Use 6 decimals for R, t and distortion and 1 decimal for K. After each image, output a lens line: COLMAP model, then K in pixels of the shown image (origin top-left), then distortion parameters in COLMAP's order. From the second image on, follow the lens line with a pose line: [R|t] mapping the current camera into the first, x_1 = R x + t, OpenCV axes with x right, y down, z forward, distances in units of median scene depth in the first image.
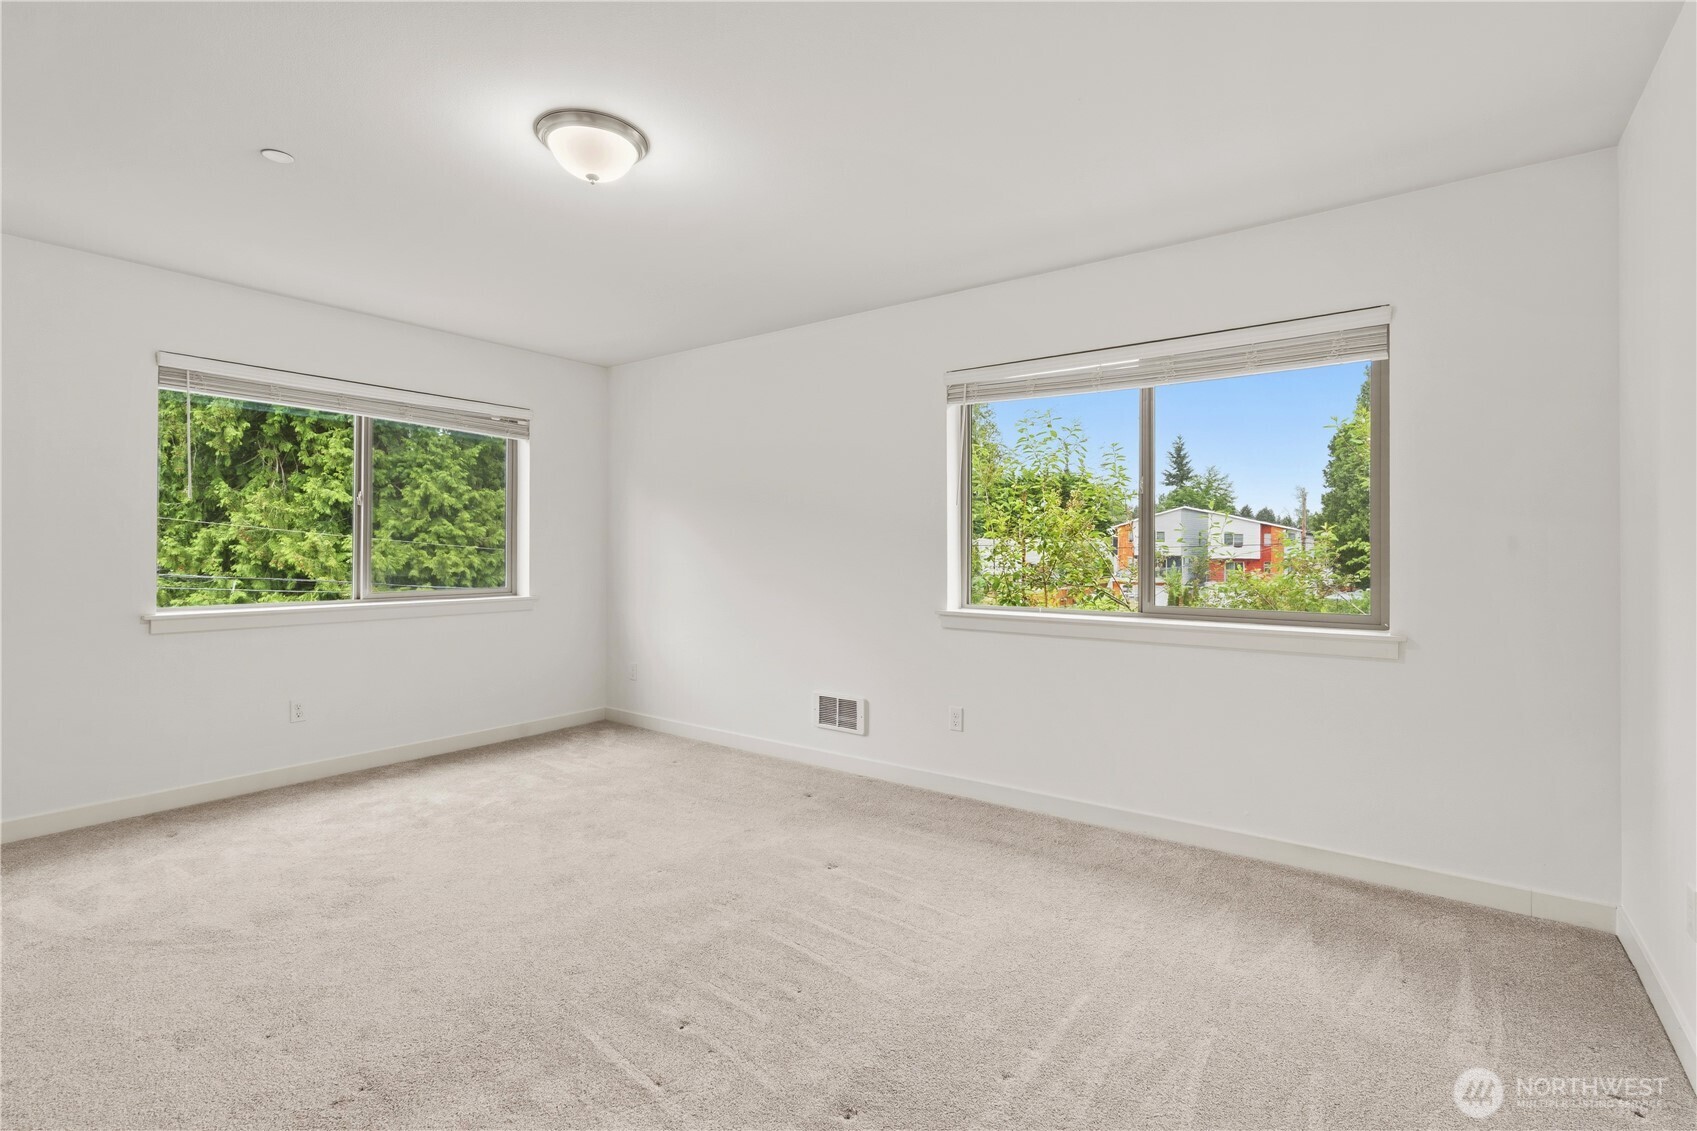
lens RADIAL K [[773.3, 0, 854.6], [0, 773.3, 560.0], [0, 0, 1]] dist [0.017802, 0.000134]
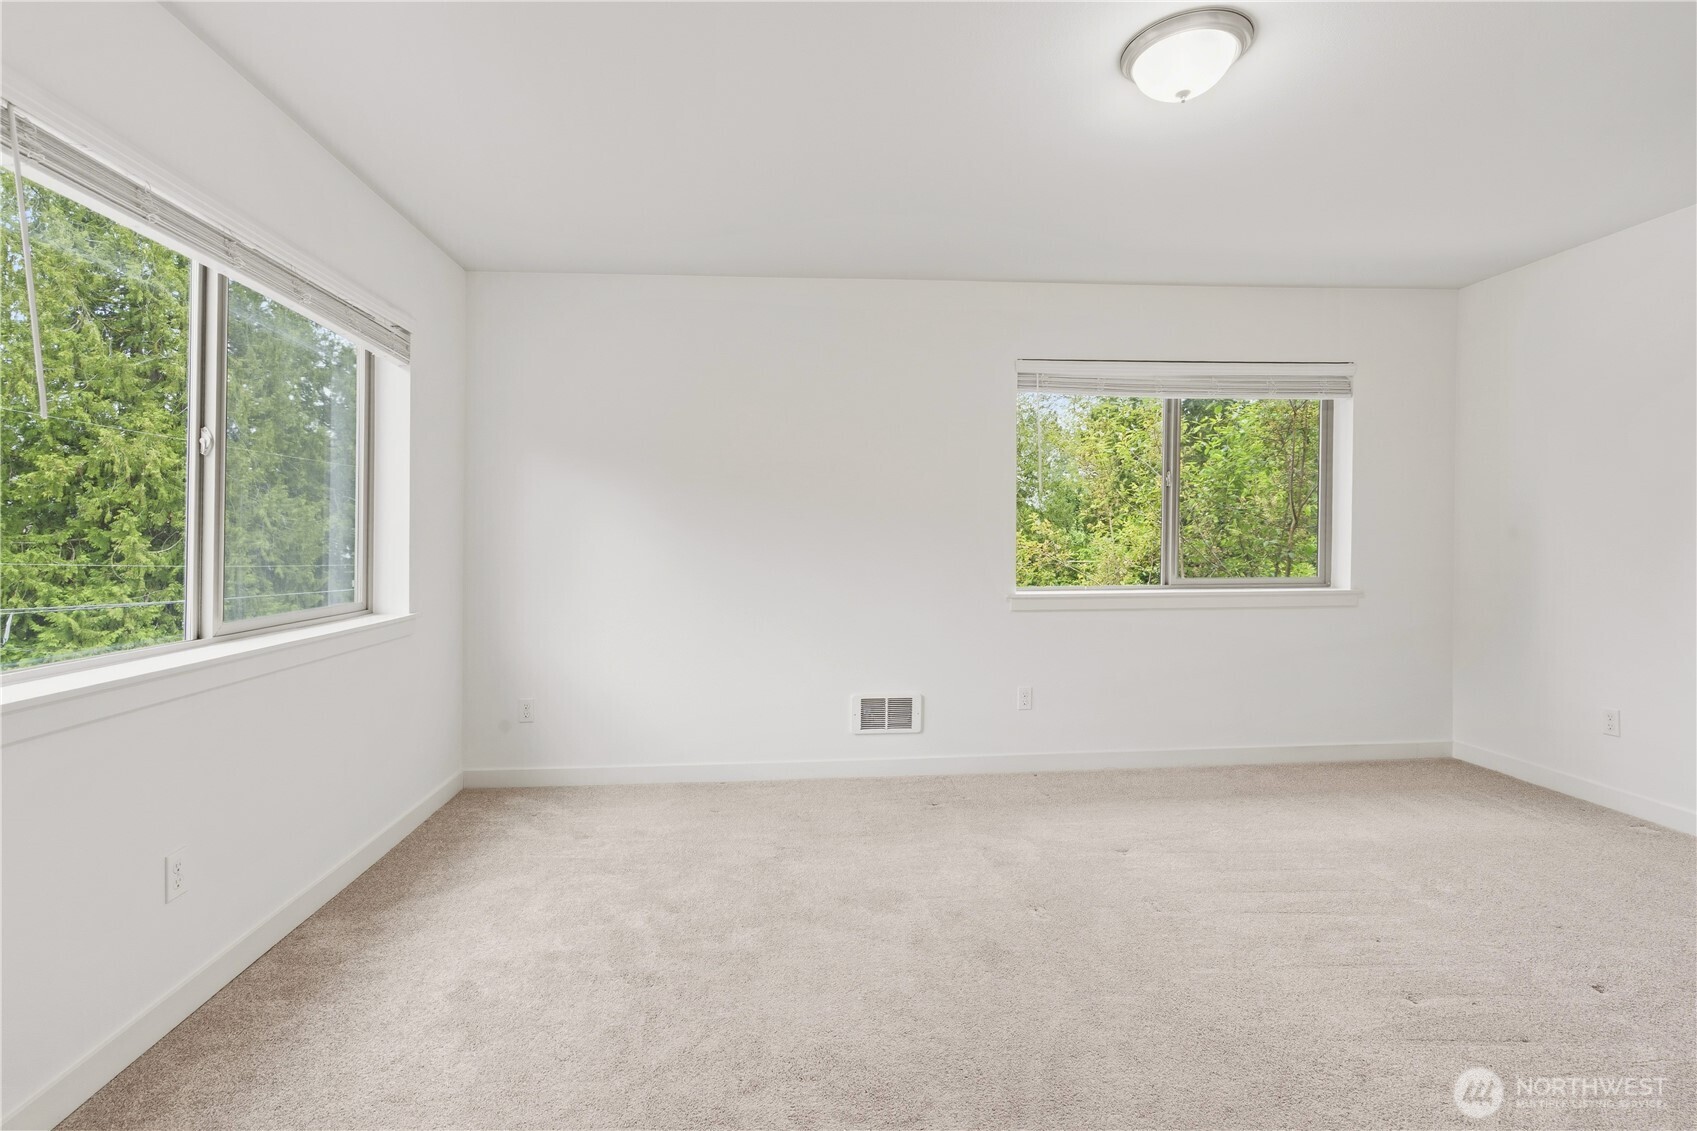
lens RADIAL K [[786.5, 0, 860.3], [0, 786.5, 558.0], [0, 0, 1]] dist [-0.004108, 0.001726]
pose [[0.751543, -0.025455, 0.659192, -0.719025], [0.016212, 0.999666, 0.020119, -0.005962], [-0.659484, -0.004434, 0.751705, 0.359710]]
